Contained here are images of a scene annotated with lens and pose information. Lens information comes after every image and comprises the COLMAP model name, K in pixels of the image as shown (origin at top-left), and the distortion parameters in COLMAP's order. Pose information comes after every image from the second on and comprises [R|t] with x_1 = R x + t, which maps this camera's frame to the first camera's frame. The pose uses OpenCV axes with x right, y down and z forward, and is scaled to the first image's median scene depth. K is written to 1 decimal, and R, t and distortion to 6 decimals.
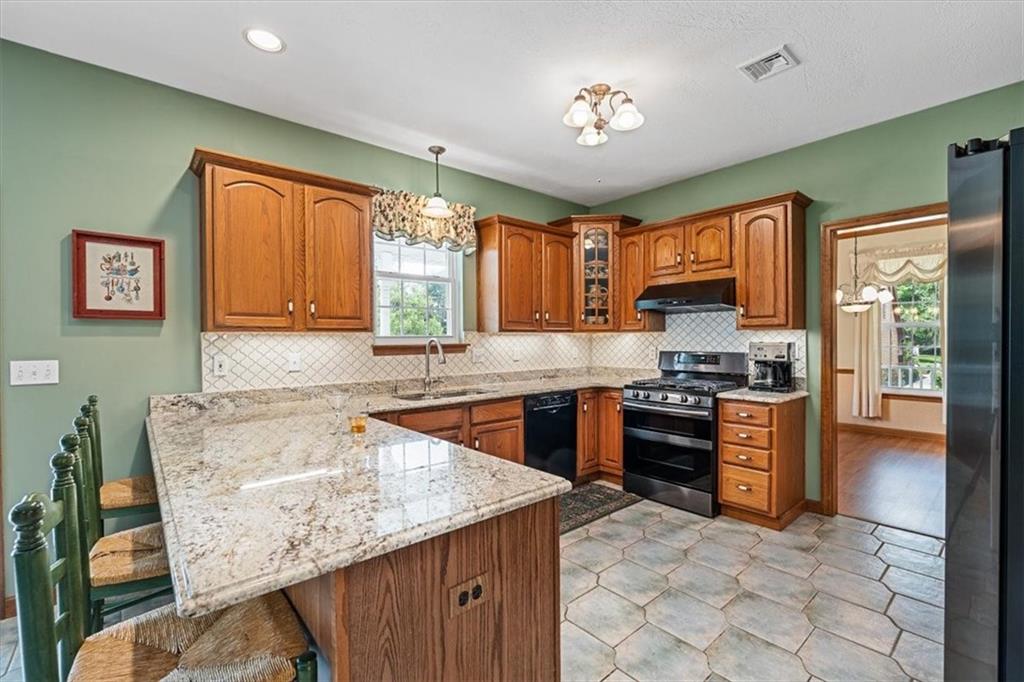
lens RADIAL K [[447.0, 0, 510.8], [0, 447.0, 343.5], [0, 0, 1]] dist [-0.002194, 0.000611]
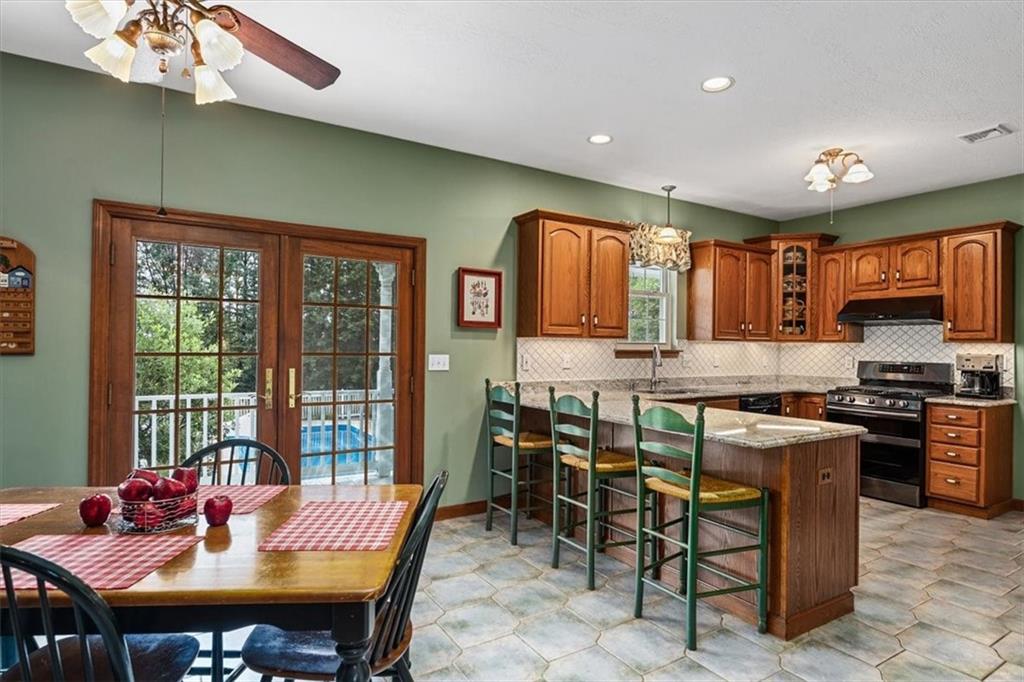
lens RADIAL K [[551.5, 0, 508.2], [0, 551.5, 342.8], [0, 0, 1]] dist [-0.002092, 0.001403]
pose [[0.988060, 0.018459, -0.152962, -0.359946], [-0.020888, 0.999680, -0.014283, 0.012771], [0.152649, 0.017308, 0.988129, -0.526000]]
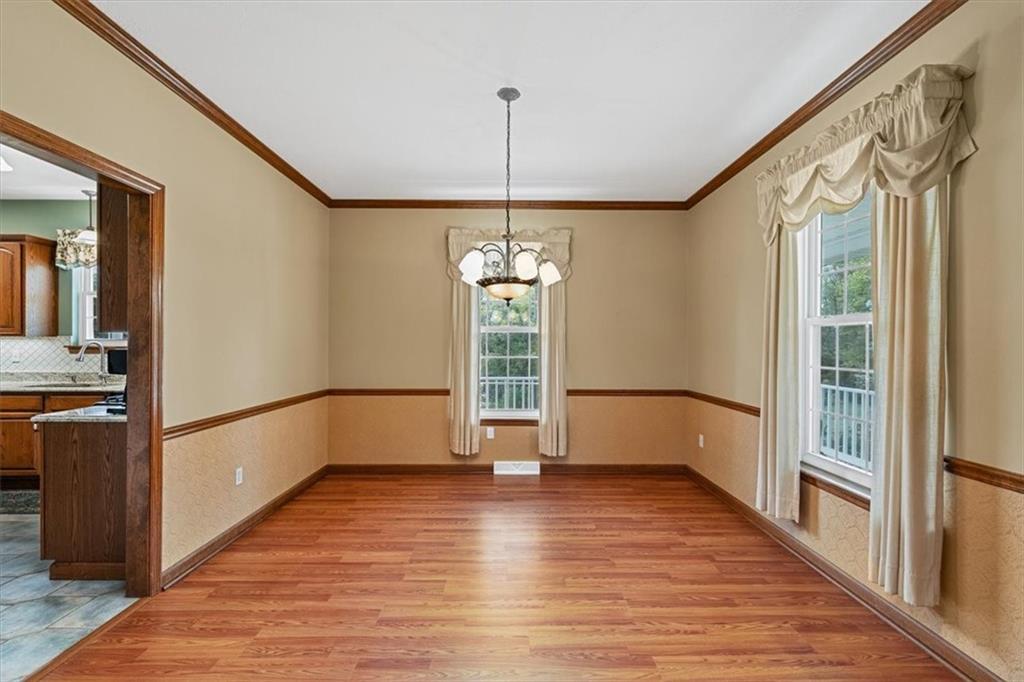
lens RADIAL K [[447.2, 0, 507.6], [0, 447.2, 338.9], [0, 0, 1]] dist [-0.002954, 0.000295]
pose [[0.770869, 0.010132, -0.636914, 1.556910], [-0.008470, 0.999948, 0.005656, -0.034210], [0.636938, 0.001034, 0.770914, 0.786013]]
